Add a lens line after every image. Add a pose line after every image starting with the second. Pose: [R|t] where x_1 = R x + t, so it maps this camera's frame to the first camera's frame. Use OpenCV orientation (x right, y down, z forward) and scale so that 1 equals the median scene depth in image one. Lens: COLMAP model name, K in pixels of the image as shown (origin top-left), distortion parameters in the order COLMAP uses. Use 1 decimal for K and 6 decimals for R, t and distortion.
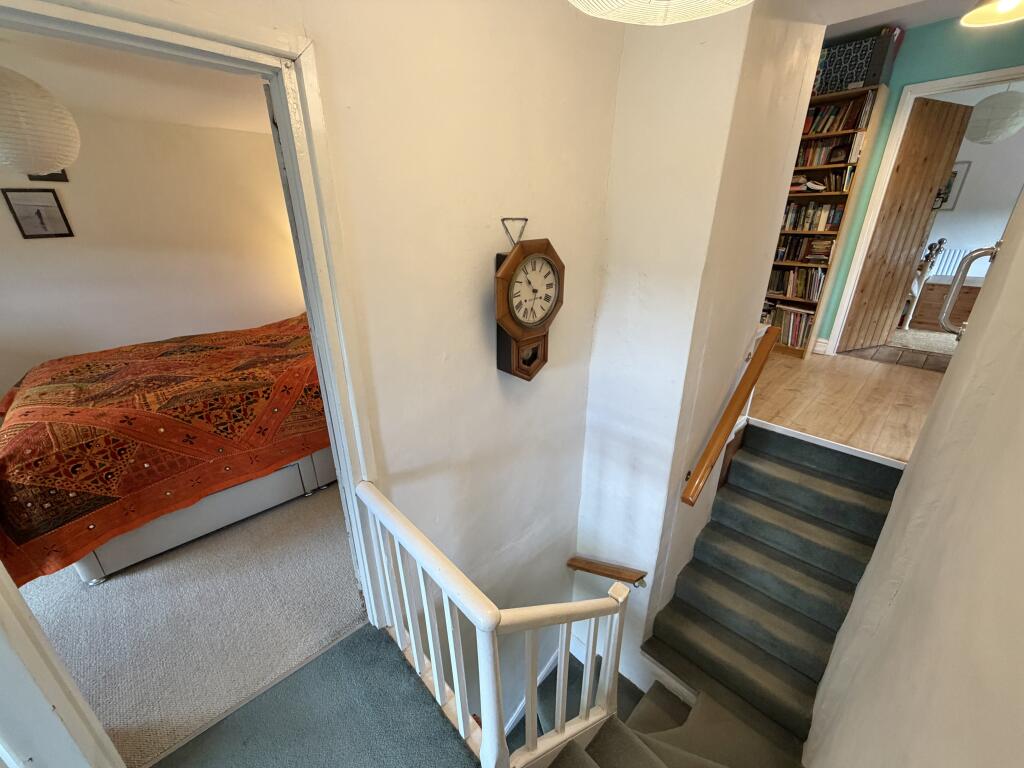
lens RADIAL K [[407.4, 0, 511.1], [0, 407.4, 384.9], [0, 0, 1]] dist [0.003645, 0.000104]
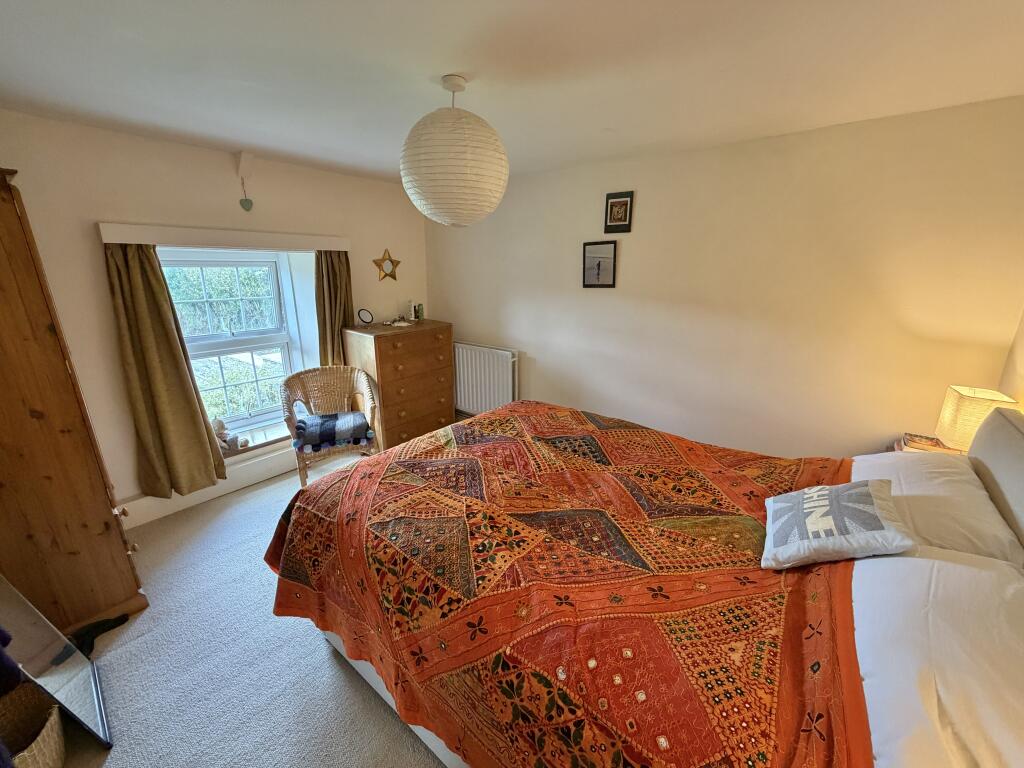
lens RADIAL K [[407.4, 0, 510.7], [0, 407.4, 383.2], [0, 0, 1]] dist [0.003645, 0.000104]
pose [[0.127706, 0.284531, -0.950123, -0.180826], [-0.379928, 0.898928, 0.218134, -0.374285], [0.916158, 0.333121, 0.222900, 0.862353]]
